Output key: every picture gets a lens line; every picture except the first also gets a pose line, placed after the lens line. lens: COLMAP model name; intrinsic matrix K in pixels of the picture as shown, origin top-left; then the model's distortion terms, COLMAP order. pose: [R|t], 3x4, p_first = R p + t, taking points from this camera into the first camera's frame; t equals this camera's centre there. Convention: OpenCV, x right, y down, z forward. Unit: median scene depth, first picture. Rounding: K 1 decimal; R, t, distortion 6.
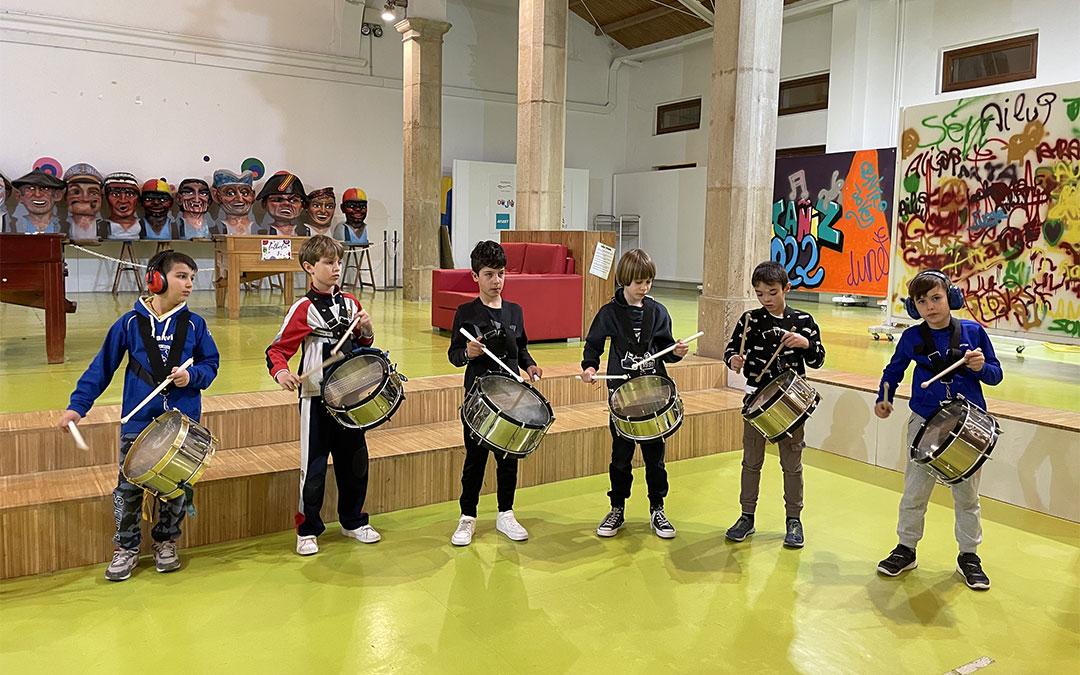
lens RADIAL K [[836.5, 0, 542.6], [0, 836.5, 292.7], [0, 0, 1]] dist [0.096117, -0.126666]
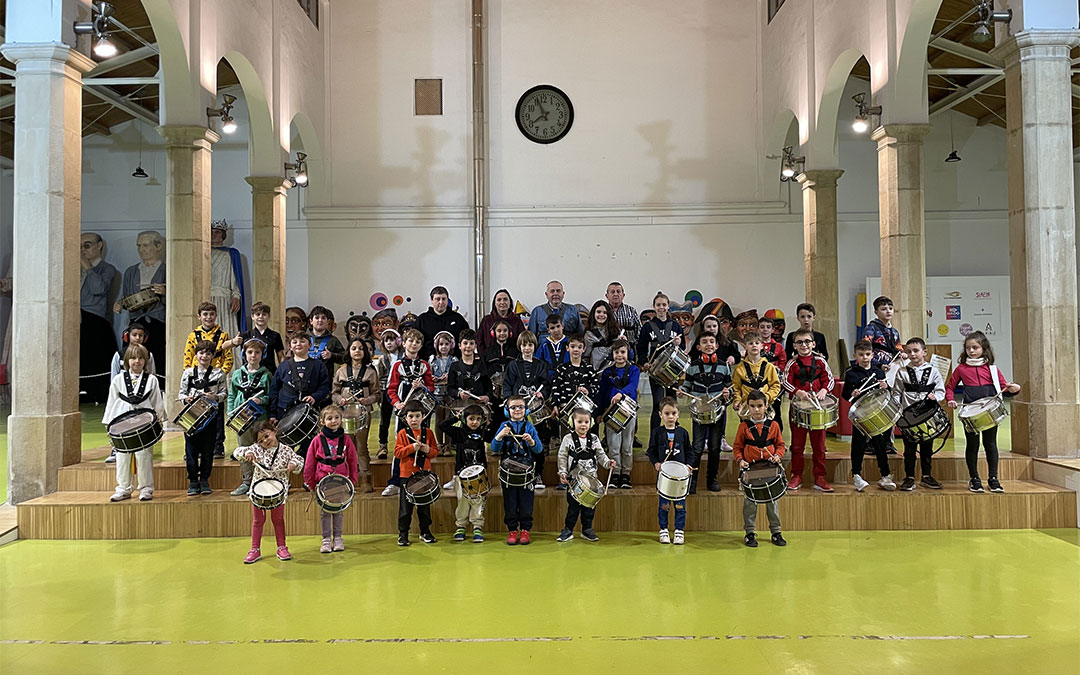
lens RADIAL K [[836.5, 0, 542.6], [0, 836.5, 292.7], [0, 0, 1]] dist [0.096117, -0.126666]
pose [[0.840193, -0.060741, -0.538875, 0.170807], [-0.007763, 0.992258, -0.123949, 0.004494], [0.542232, 0.108324, 0.833217, -0.209297]]
